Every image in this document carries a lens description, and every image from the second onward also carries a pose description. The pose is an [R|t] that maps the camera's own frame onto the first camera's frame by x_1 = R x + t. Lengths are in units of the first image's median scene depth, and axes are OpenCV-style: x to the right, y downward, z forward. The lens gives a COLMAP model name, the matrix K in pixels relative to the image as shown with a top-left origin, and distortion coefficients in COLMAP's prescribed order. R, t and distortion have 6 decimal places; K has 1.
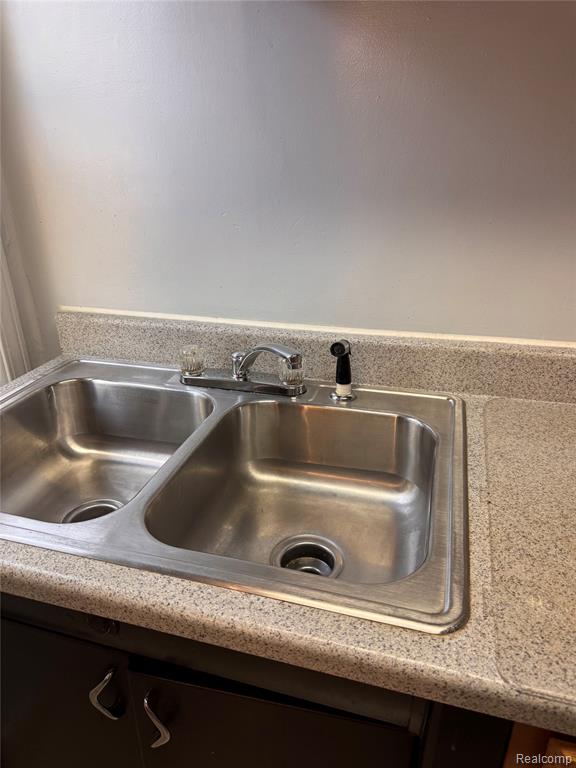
lens RADIAL K [[541.6, 0, 288.5], [0, 541.6, 395.2], [0, 0, 1]] dist [0.081888, -0.090944]
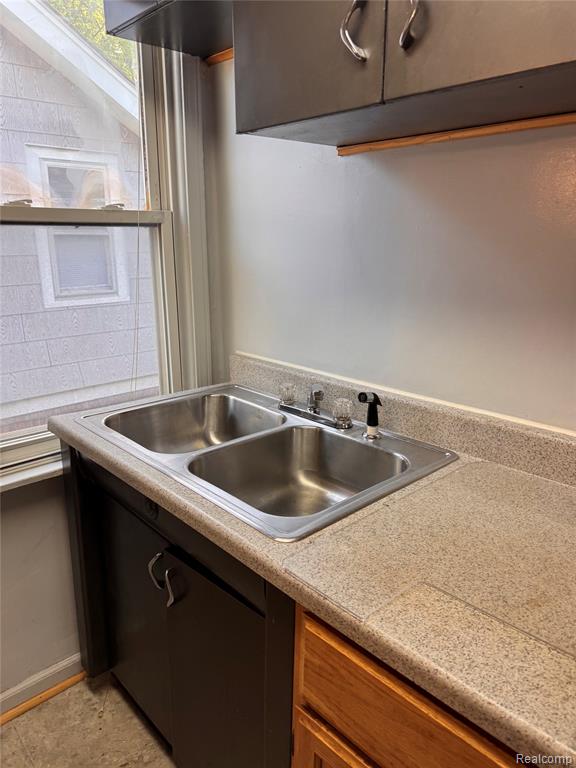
lens RADIAL K [[541.6, 0, 288.5], [0, 541.6, 395.2], [0, 0, 1]] dist [0.081888, -0.090944]
pose [[0.863904, 0.166234, -0.475432, 0.546711], [-0.238922, 0.966253, -0.096294, 0.083204], [0.443380, 0.196780, 0.874467, -0.279191]]
